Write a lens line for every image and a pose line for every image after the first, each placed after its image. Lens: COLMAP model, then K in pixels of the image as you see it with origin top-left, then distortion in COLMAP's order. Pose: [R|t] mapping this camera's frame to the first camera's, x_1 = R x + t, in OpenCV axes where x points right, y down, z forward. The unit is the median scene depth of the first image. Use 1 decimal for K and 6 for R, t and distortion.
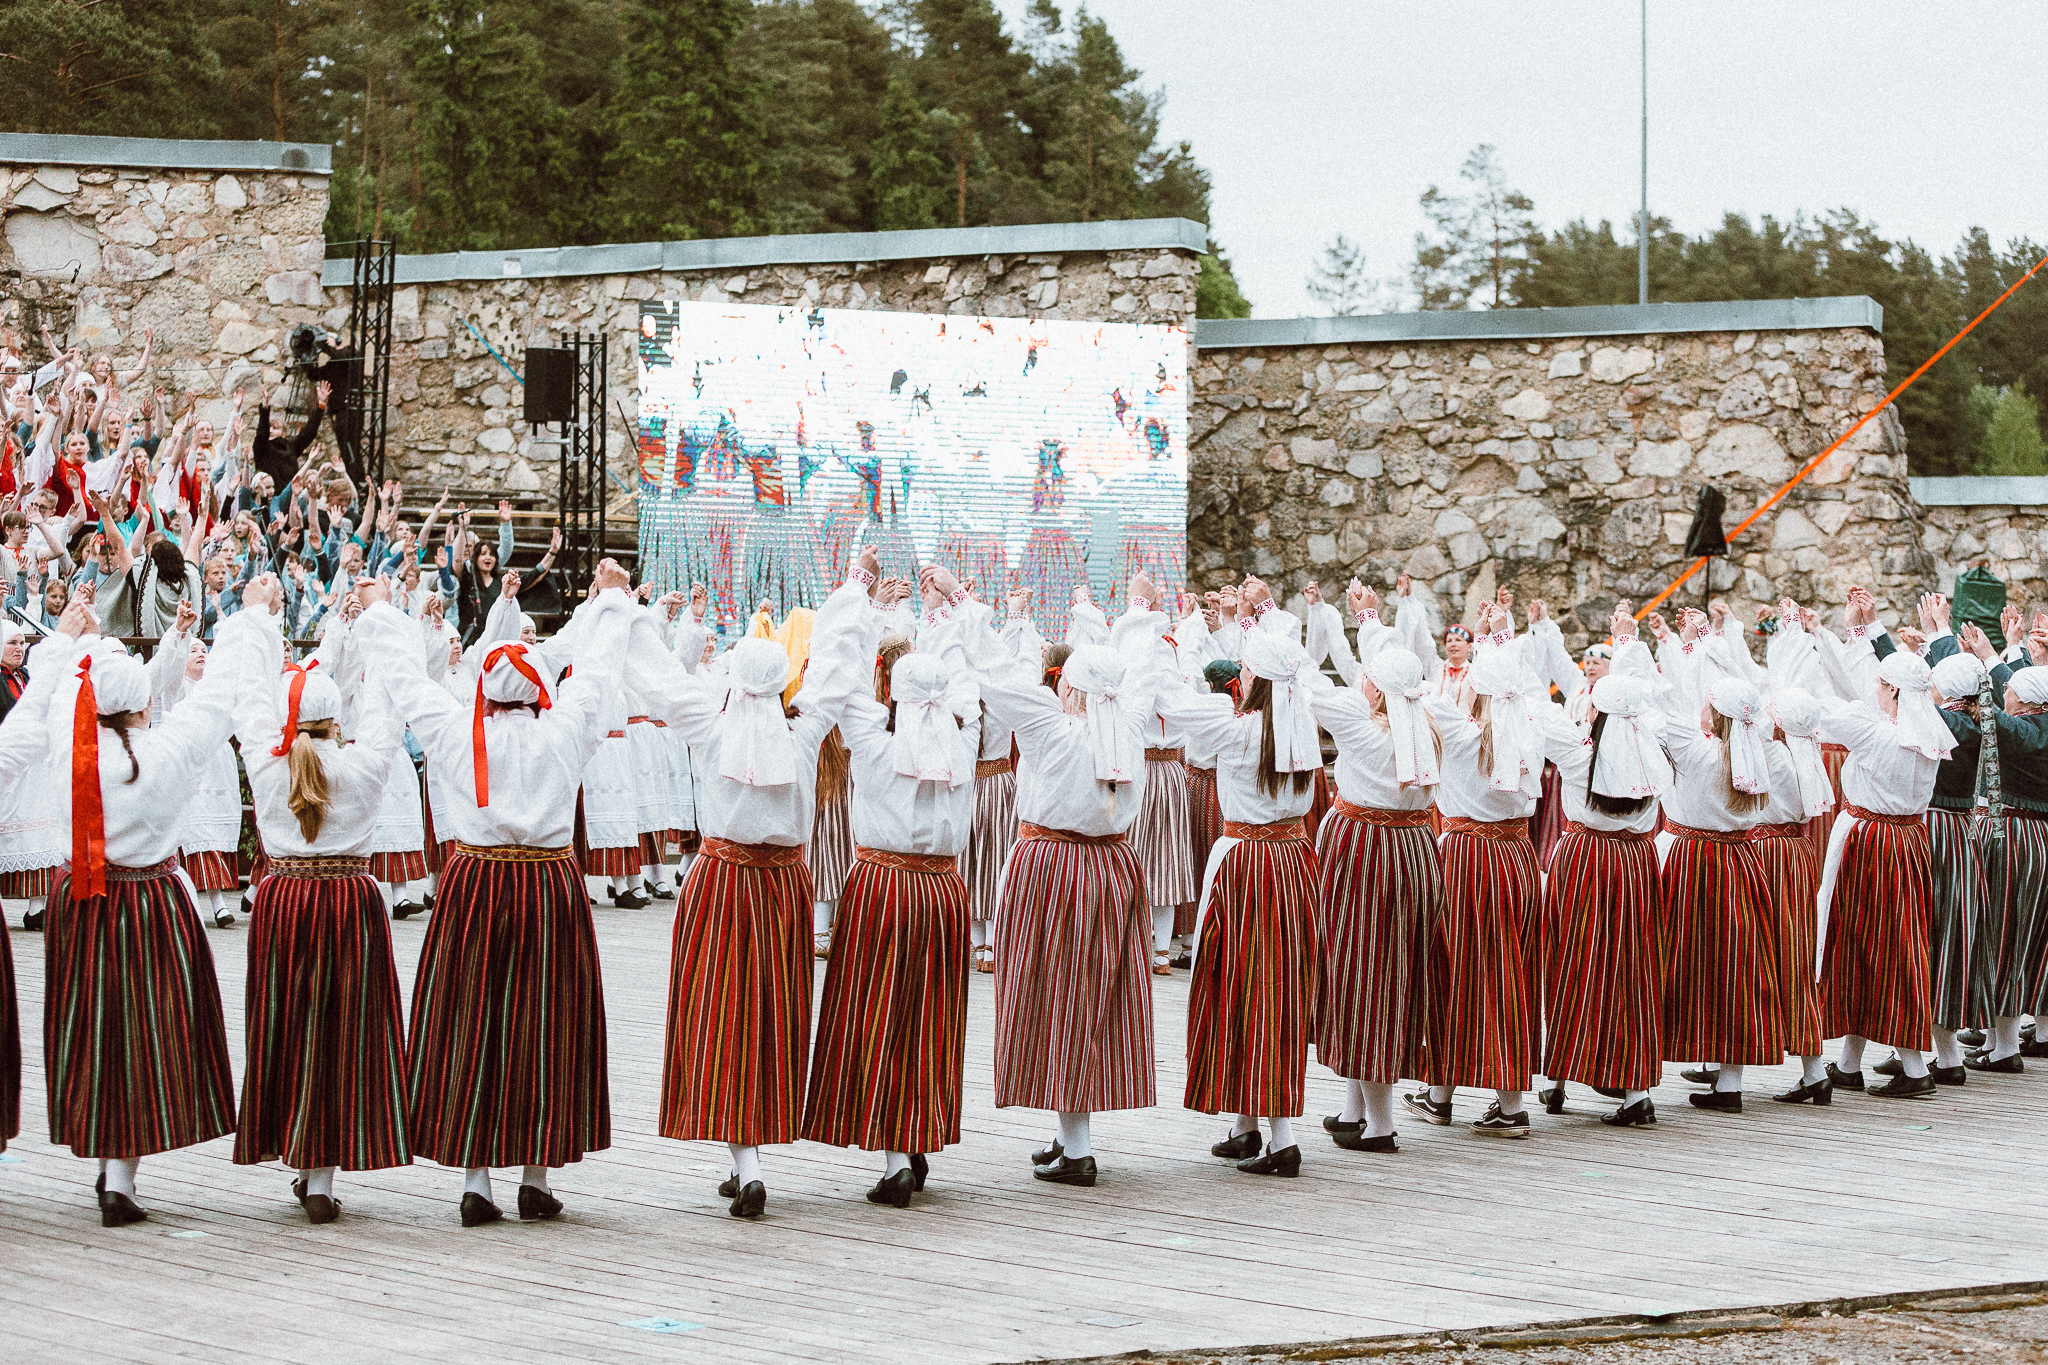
lens RADIAL K [[4071.9, 0, 1024.0], [0, 4071.9, 682.5], [0, 0, 1]] dist [0.037731, 0.036996]
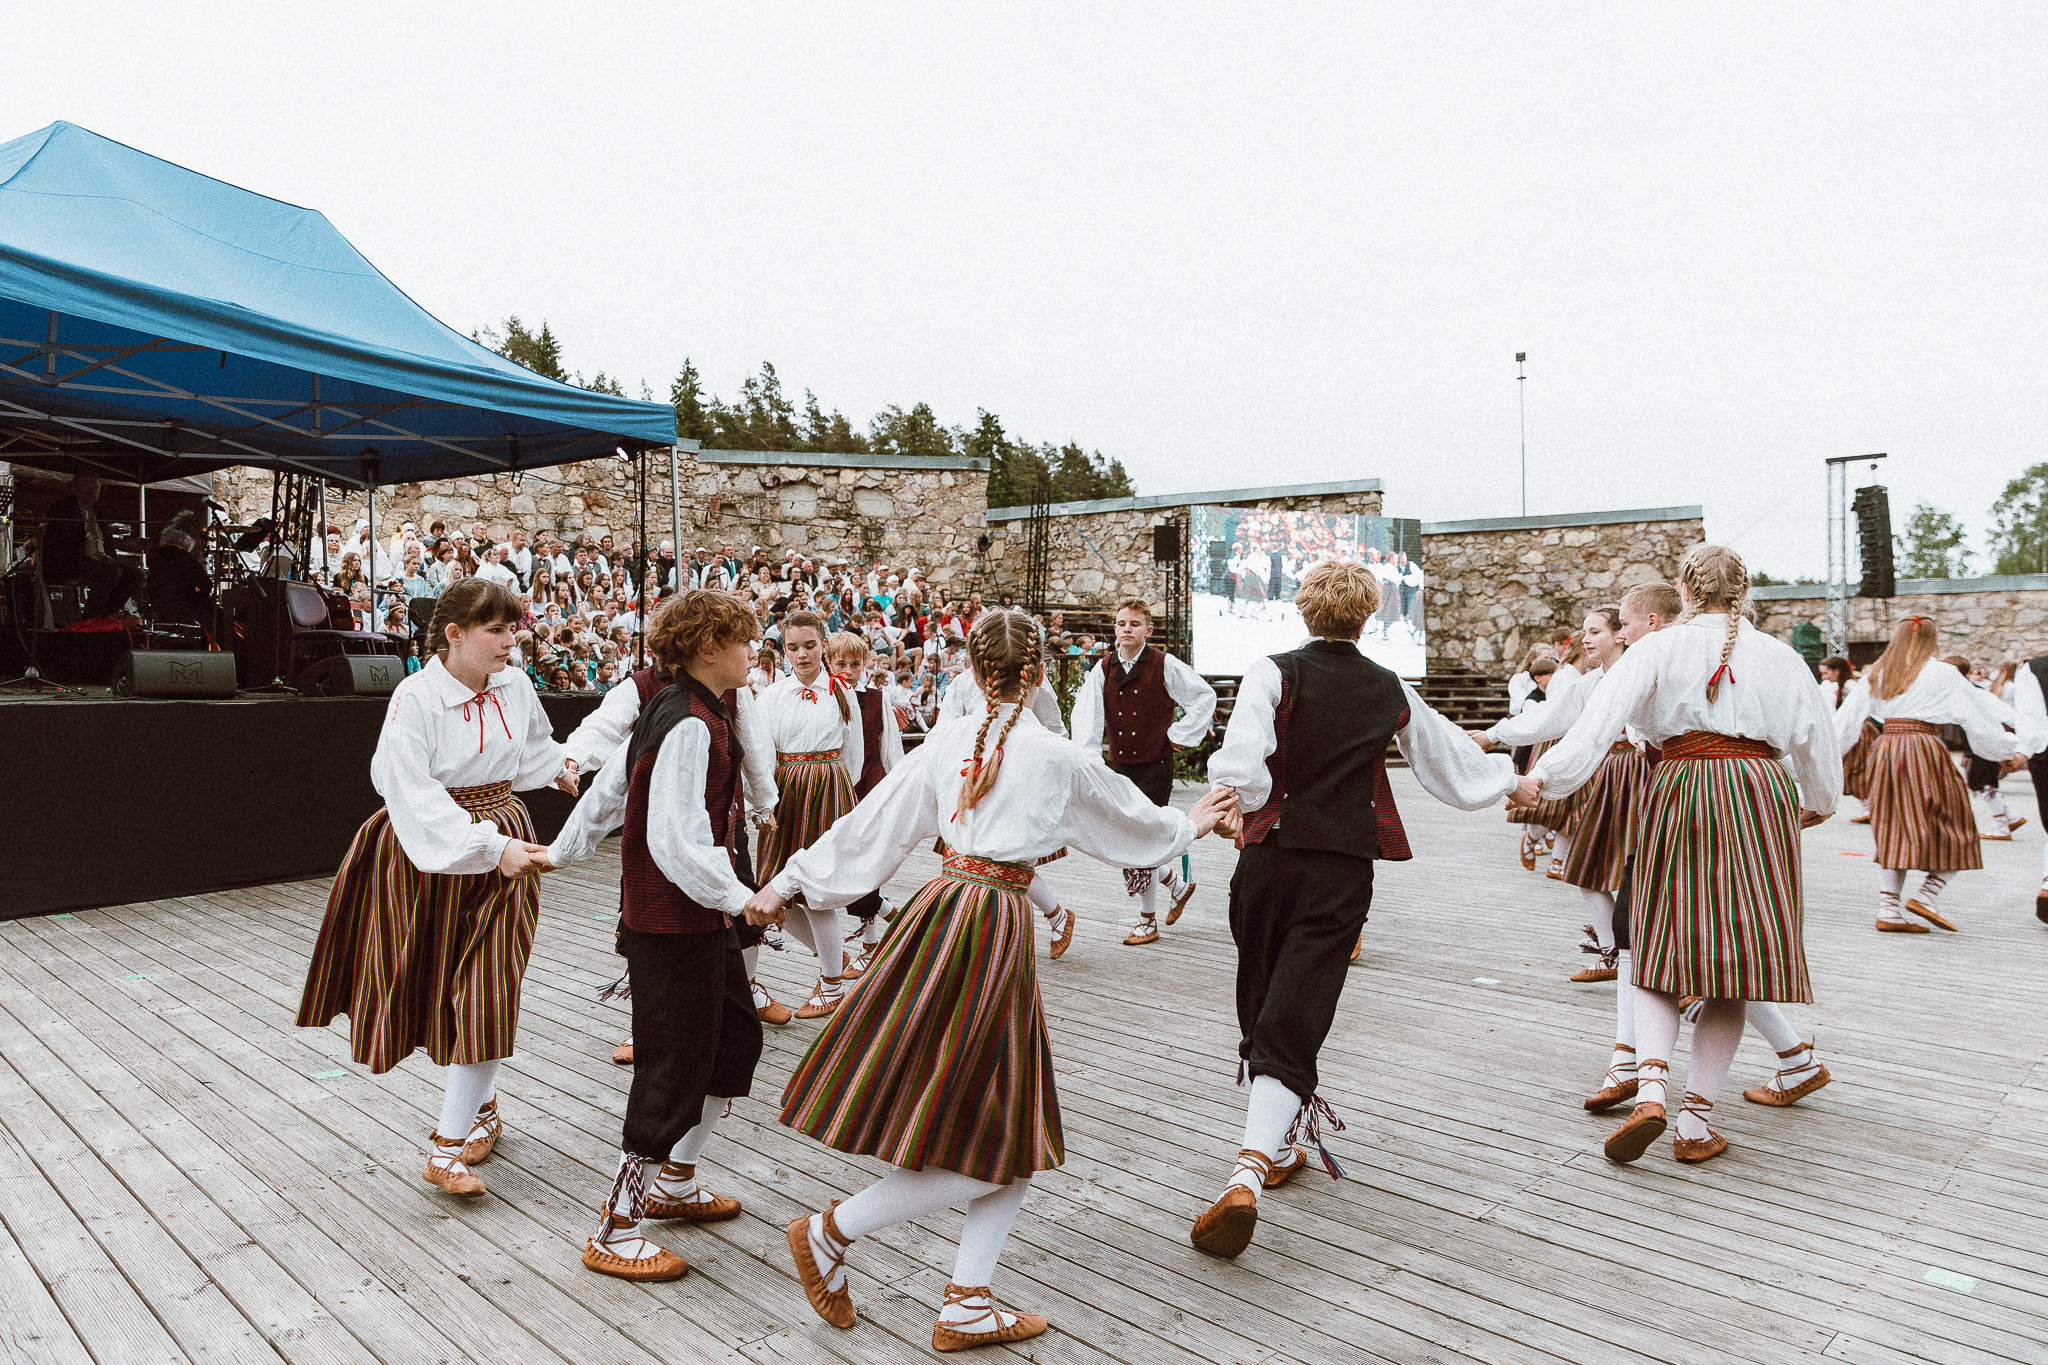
lens RADIAL K [[1352.4, 0, 1019.7], [0, 1352.4, 693.9], [0, 0, 1]] dist [0.001116, 0.002533]
pose [[0.999600, -0.015171, -0.023856, -0.142972], [0.015139, 0.999884, -0.001521, 0.004107], [0.023876, 0.001159, 0.999714, 0.241902]]
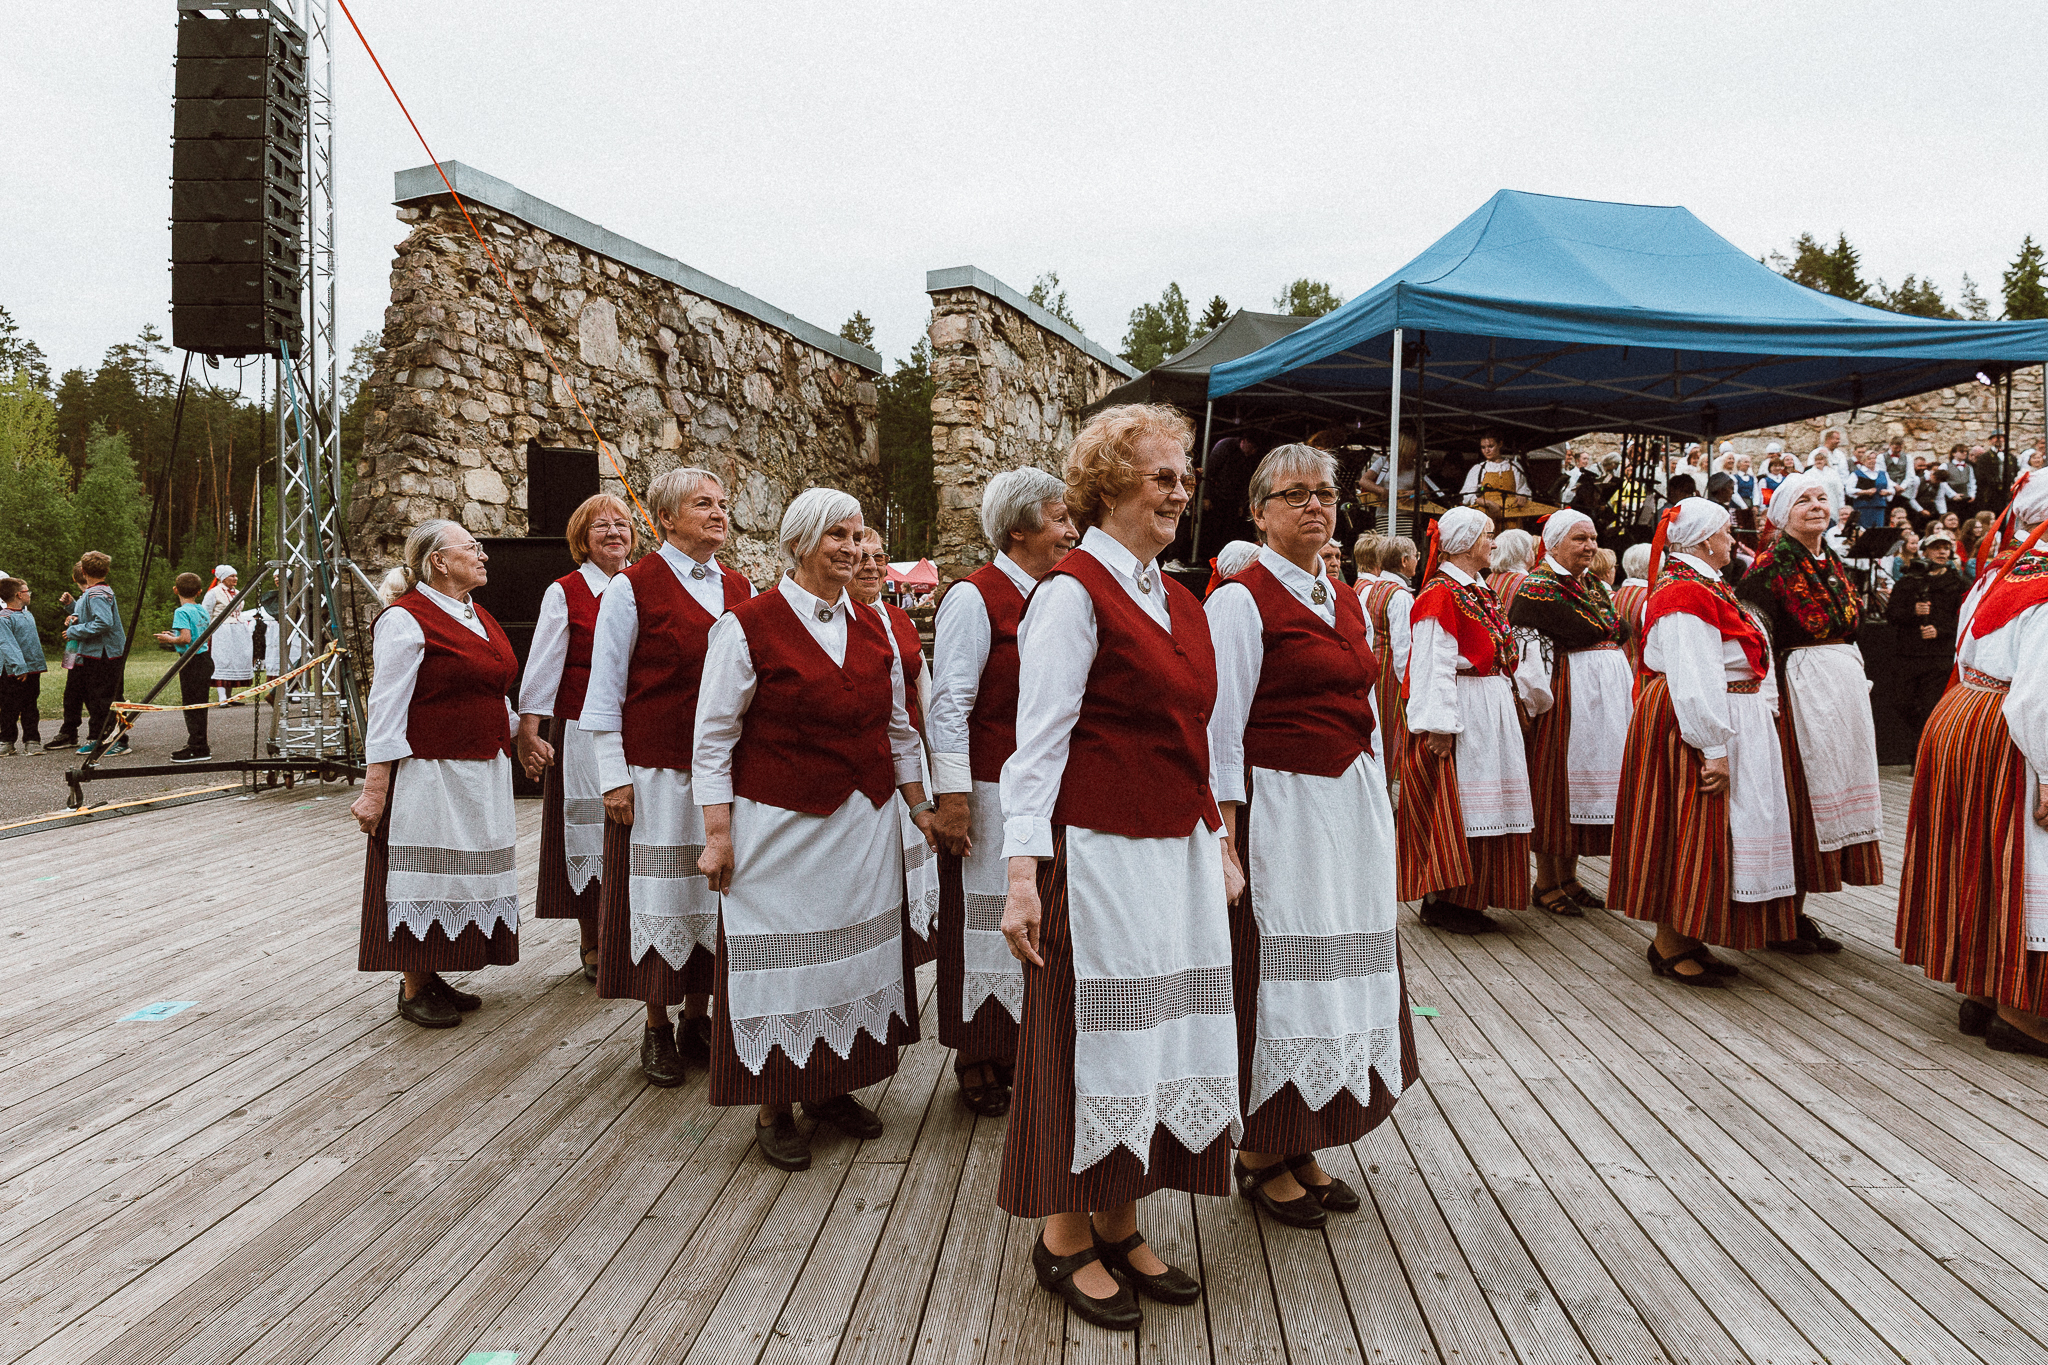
lens RADIAL K [[1356.2, 0, 1035.3], [0, 1356.2, 674.6], [0, 0, 1]] dist [0.005838, 0.000773]
pose [[0.631487, 0.010780, -0.775311, -0.137339], [0.002959, 0.999863, 0.016313, 0.008119], [0.775381, -0.012596, 0.631368, 0.192805]]
